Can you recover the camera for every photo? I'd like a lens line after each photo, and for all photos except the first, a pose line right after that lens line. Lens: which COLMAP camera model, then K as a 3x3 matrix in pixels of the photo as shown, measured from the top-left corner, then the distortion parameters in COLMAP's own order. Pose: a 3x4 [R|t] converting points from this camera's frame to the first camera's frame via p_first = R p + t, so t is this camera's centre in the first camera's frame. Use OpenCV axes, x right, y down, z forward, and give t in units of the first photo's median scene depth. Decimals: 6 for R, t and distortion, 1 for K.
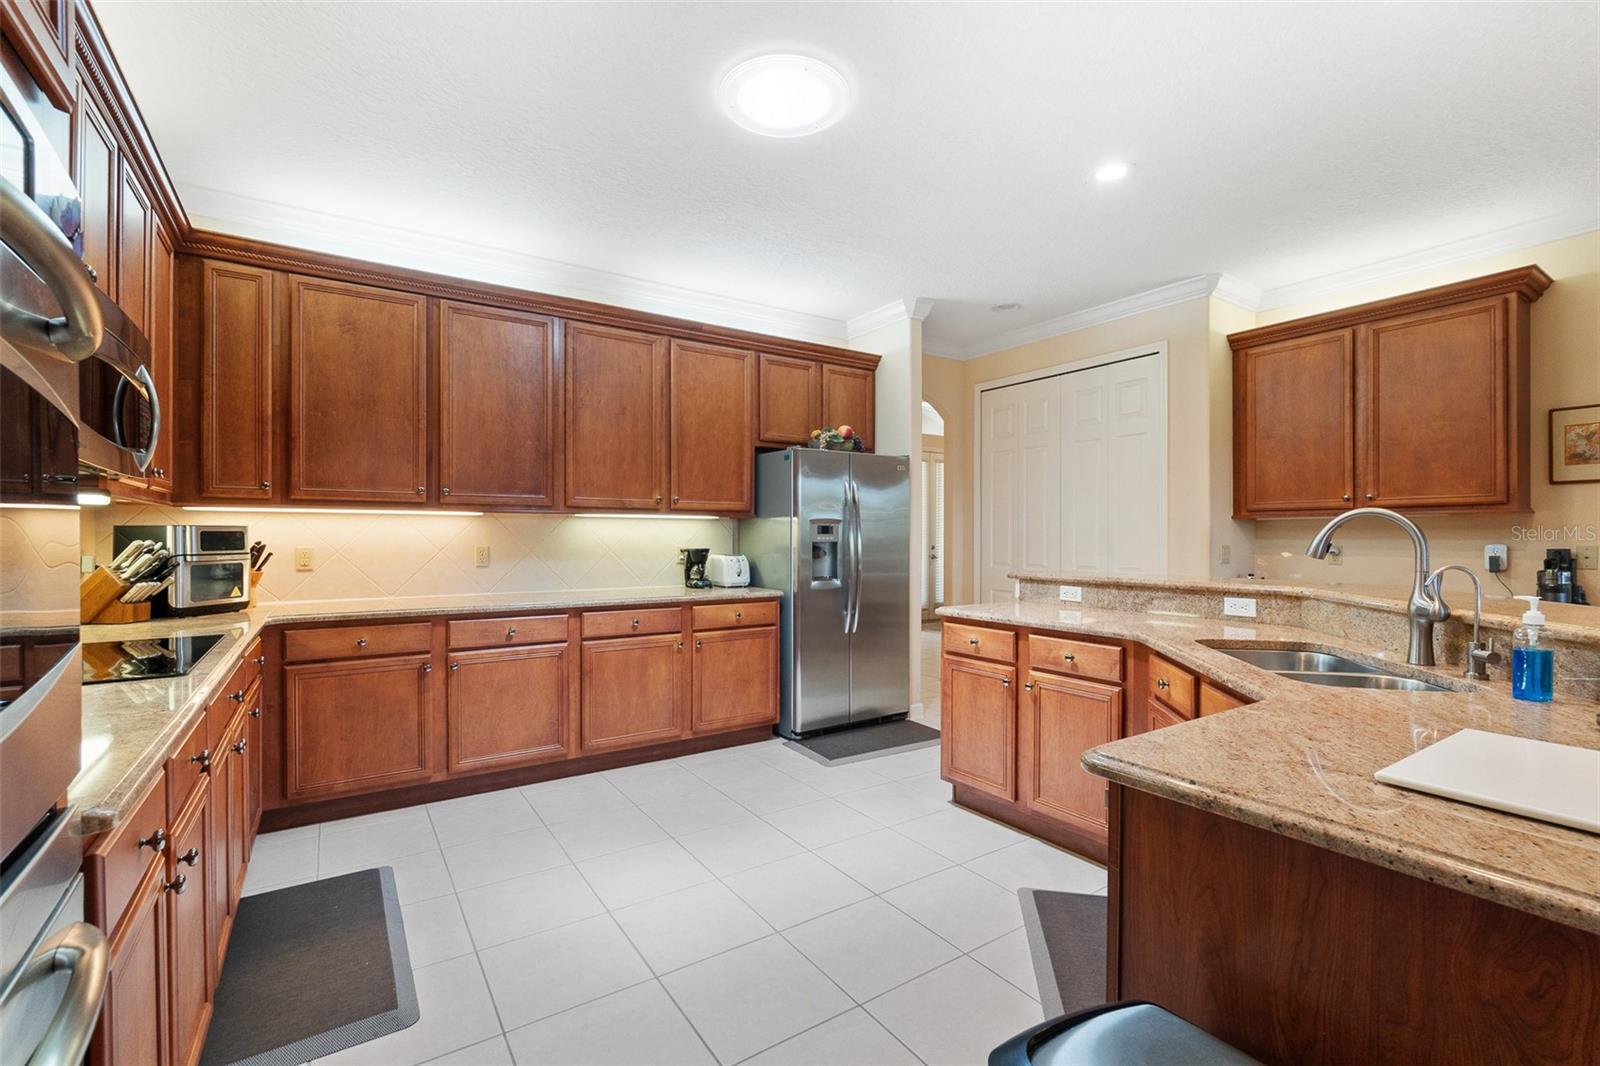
lens RADIAL K [[696.5, 0, 793.8], [0, 696.5, 540.2], [0, 0, 1]] dist [-0.010617, 0.003406]
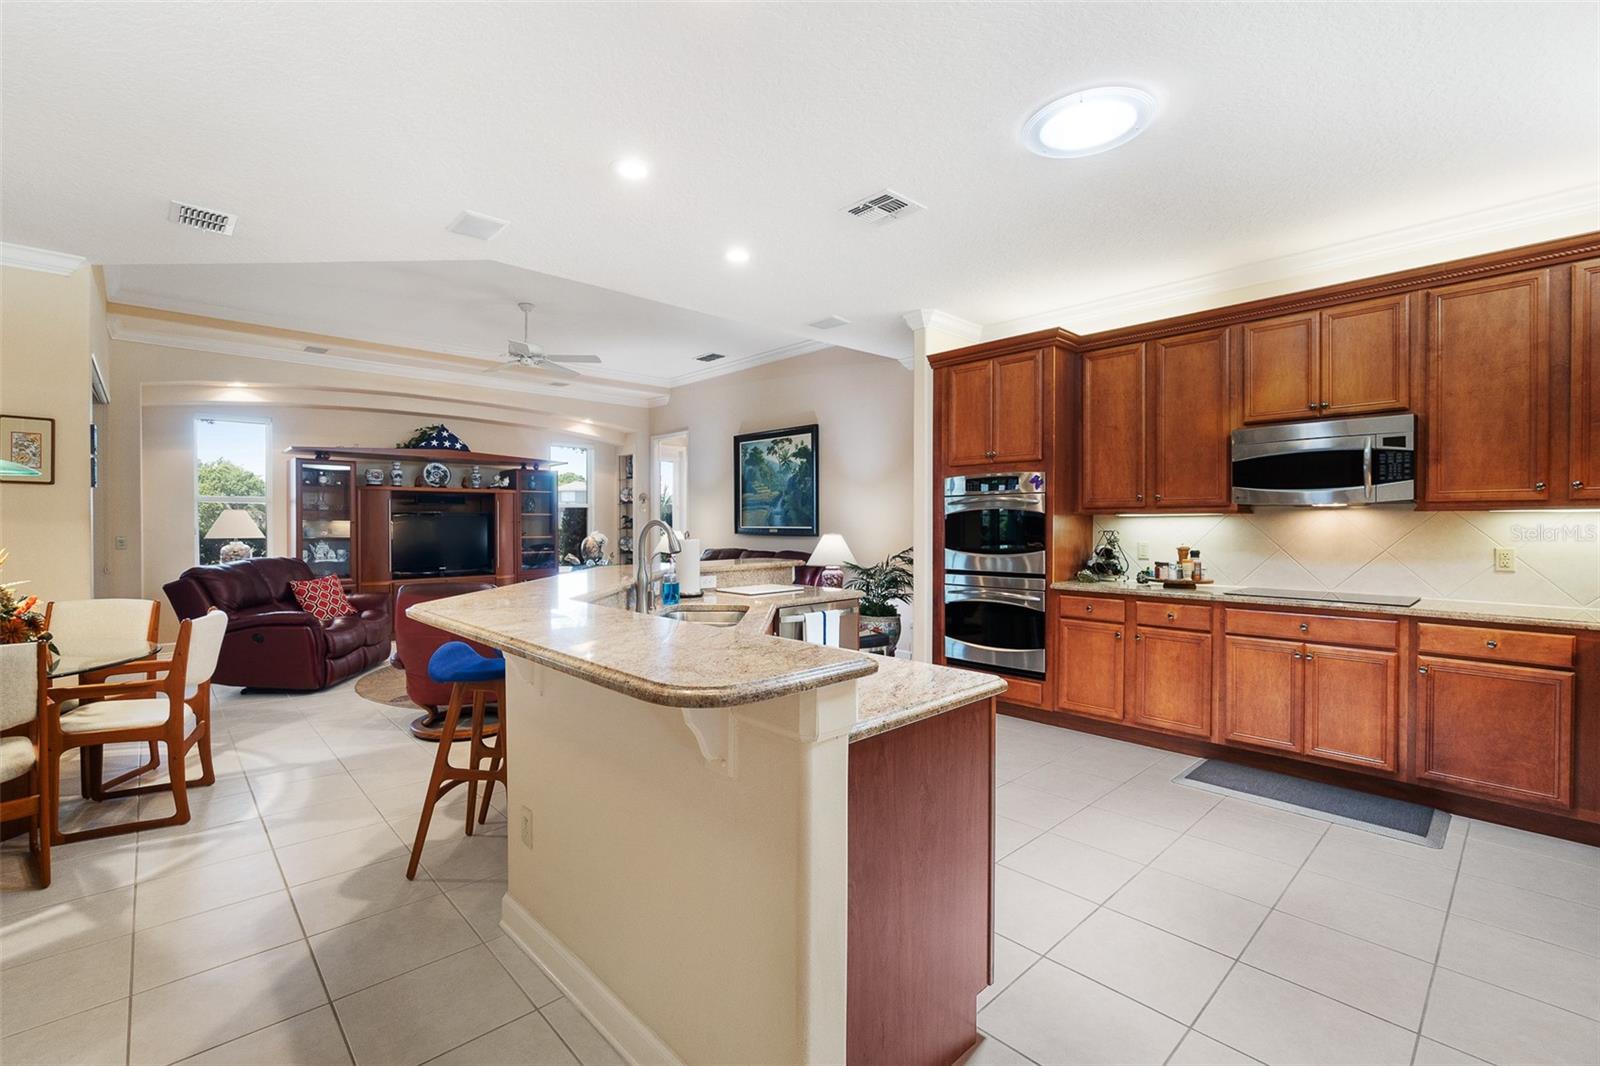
lens RADIAL K [[696.5, 0, 789.6], [0, 696.5, 532.9], [0, 0, 1]] dist [-0.010617, 0.003406]
pose [[-0.987271, 0.002009, -0.159033, 0.425522], [-0.001288, 0.999786, 0.020626, -0.027589], [0.159040, 0.020569, -0.987058, 1.404670]]
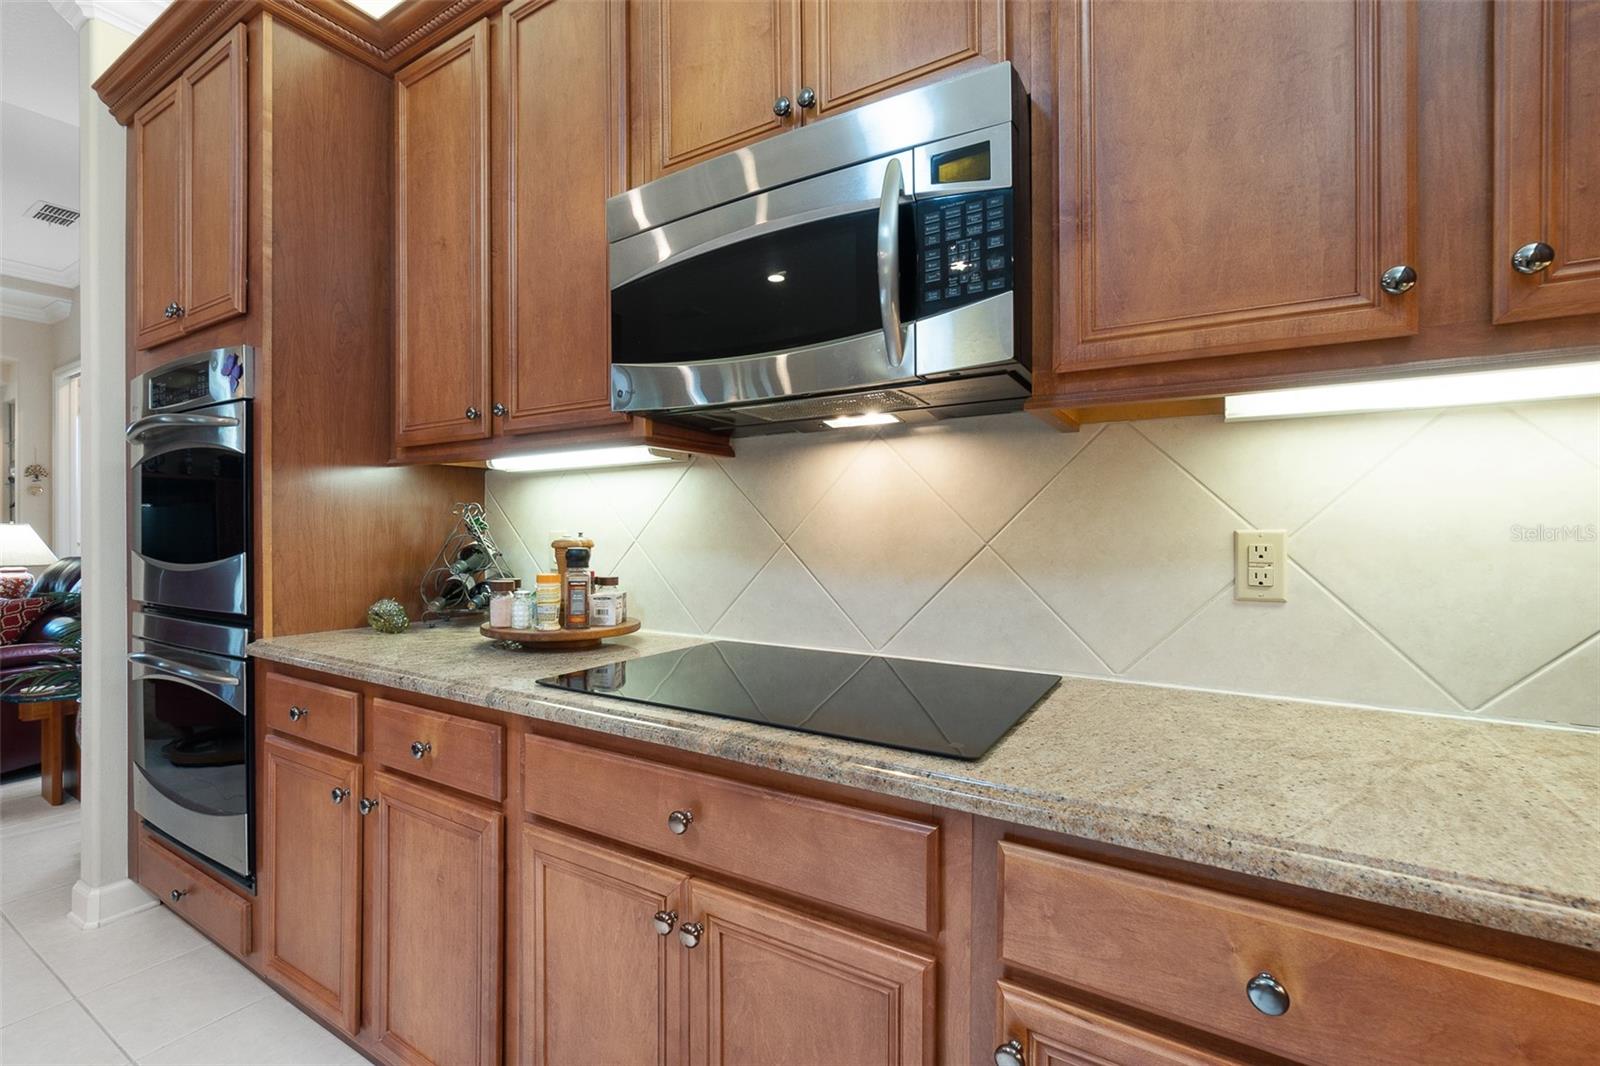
lens RADIAL K [[696.5, 0, 794.5], [0, 696.5, 533.3], [0, 0, 1]] dist [-0.010617, 0.003406]
pose [[-0.904776, 0.000255, -0.425888, -0.373365], [-0.003658, 0.999958, 0.008372, 0.011247], [0.425872, 0.009133, -0.904737, 0.816039]]
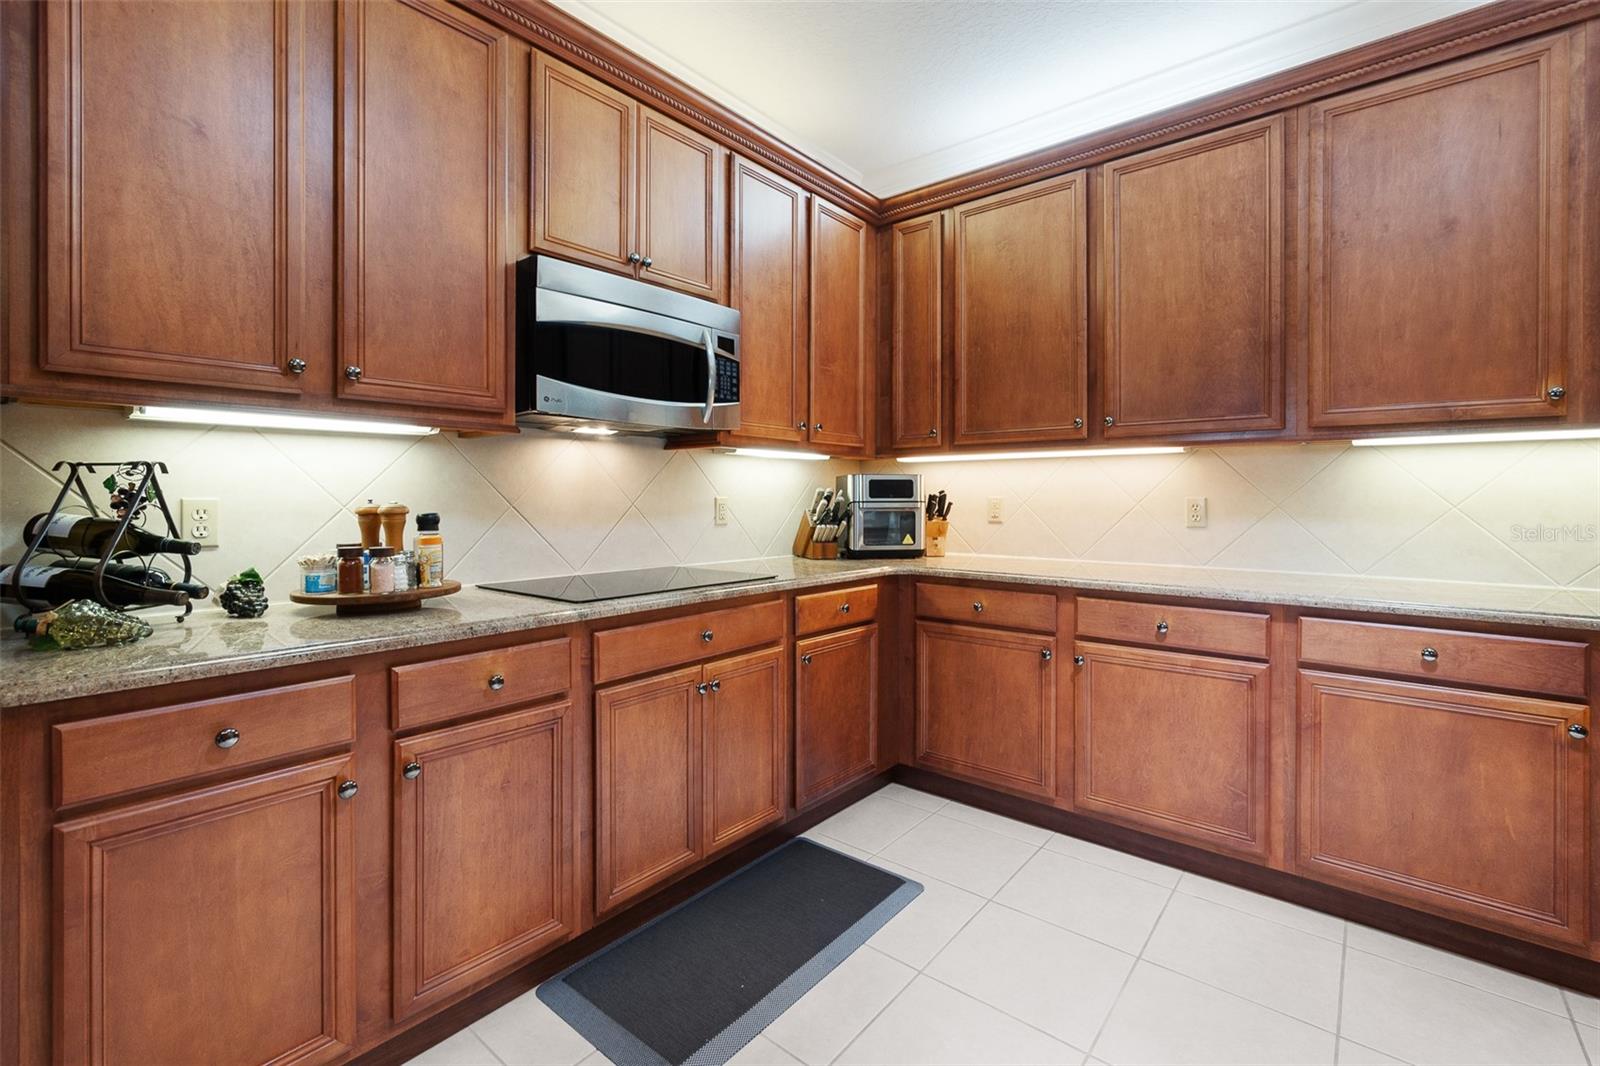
lens RADIAL K [[696.5, 0, 790.9], [0, 696.5, 499.6], [0, 0, 1]] dist [-0.010617, 0.003406]
pose [[0.283374, 0.003285, -0.959004, 0.110183], [-0.005199, 0.999985, 0.001889, 0.012981], [0.958995, 0.004451, 0.283386, 0.460719]]
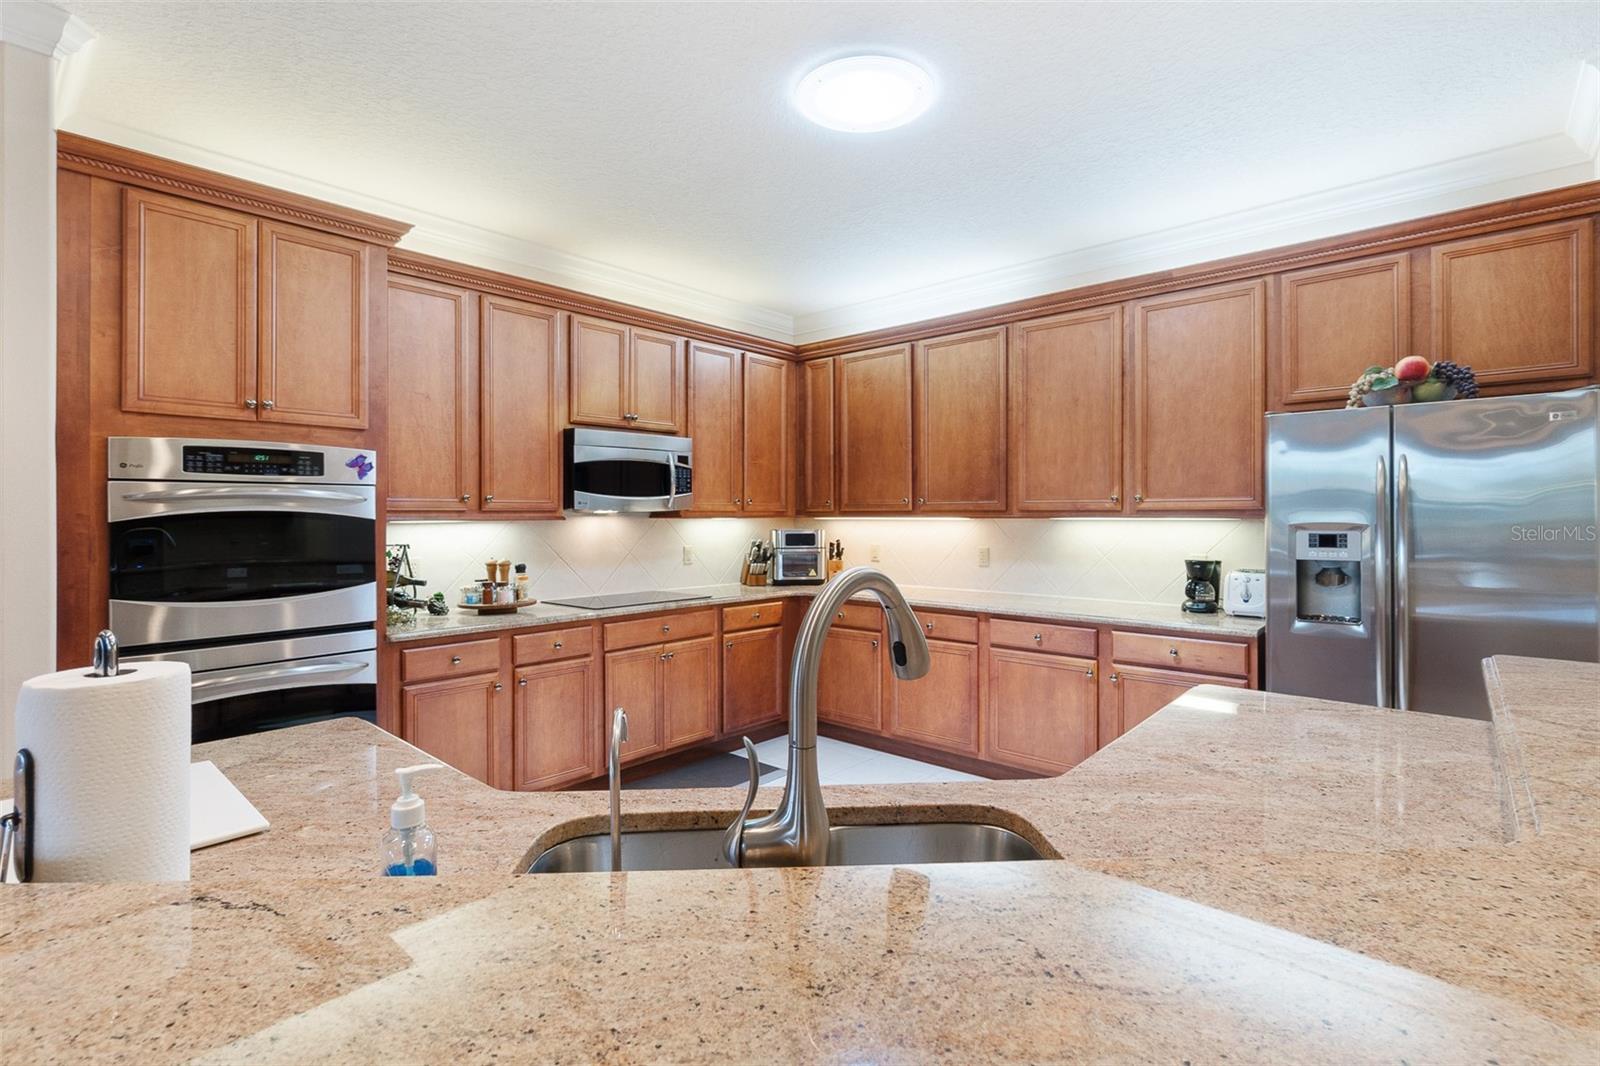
lens RADIAL K [[738.3, 0, 800.5], [0, 738.3, 517.5], [0, 0, 1]] dist [-0.015374, 0.000942]
pose [[0.255251, 0.001079, -0.966874, 0.661821], [-0.002374, 0.999997, 0.000490, -0.041641], [0.966872, 0.002170, 0.255253, 0.468843]]
